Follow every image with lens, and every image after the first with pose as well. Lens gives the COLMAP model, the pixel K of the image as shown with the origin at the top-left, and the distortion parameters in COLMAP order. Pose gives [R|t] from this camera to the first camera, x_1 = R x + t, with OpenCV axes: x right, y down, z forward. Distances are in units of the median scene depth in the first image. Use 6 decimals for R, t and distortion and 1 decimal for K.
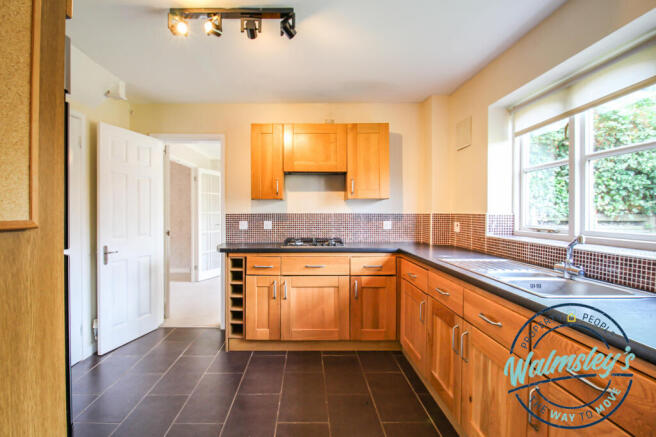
lens RADIAL K [[315.5, 0, 302.7], [0, 315.5, 218.6], [0, 0, 1]] dist [-0.008255, -0.005892]
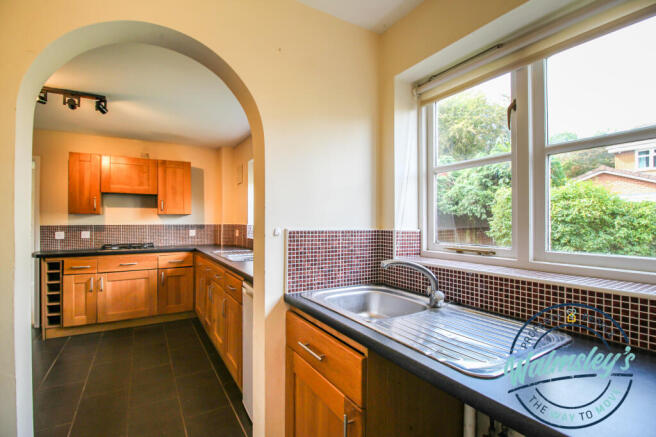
lens RADIAL K [[315.5, 0, 333.9], [0, 315.5, 220.6], [0, 0, 1]] dist [-0.008255, -0.005892]
pose [[0.849638, 0.000750, 0.527366, 0.075911], [0.009541, 0.999813, -0.016793, -0.005064], [-0.527280, 0.019300, 0.849472, -0.603805]]
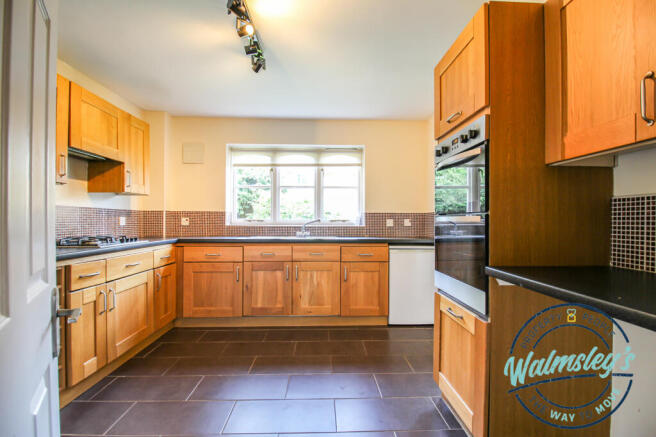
lens RADIAL K [[315.5, 0, 329.2], [0, 315.5, 220.3], [0, 0, 1]] dist [-0.008255, -0.005892]
pose [[-0.030144, 0.002194, 0.999543, -0.855064], [0.010299, 0.999945, -0.001884, 0.031313], [-0.999493, 0.010237, -0.030165, 0.454199]]
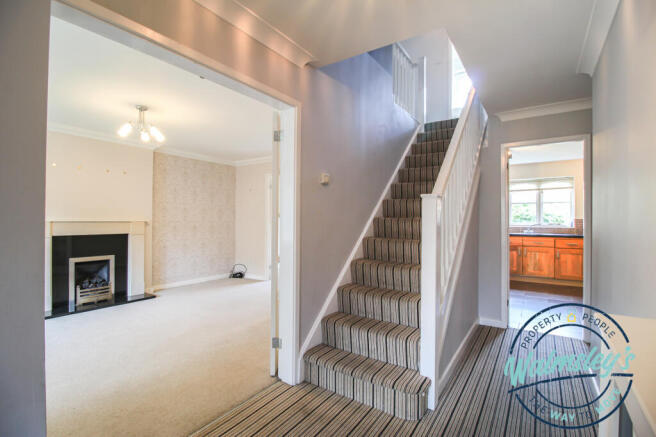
lens RADIAL K [[315.5, 0, 327.6], [0, 315.5, 218.5], [0, 0, 1]] dist [-0.008255, -0.005892]
pose [[0.560684, 0.003212, 0.828023, -2.187938], [0.009085, 0.999908, -0.010030, 0.000568], [-0.827980, 0.013146, 0.560604, 0.454684]]
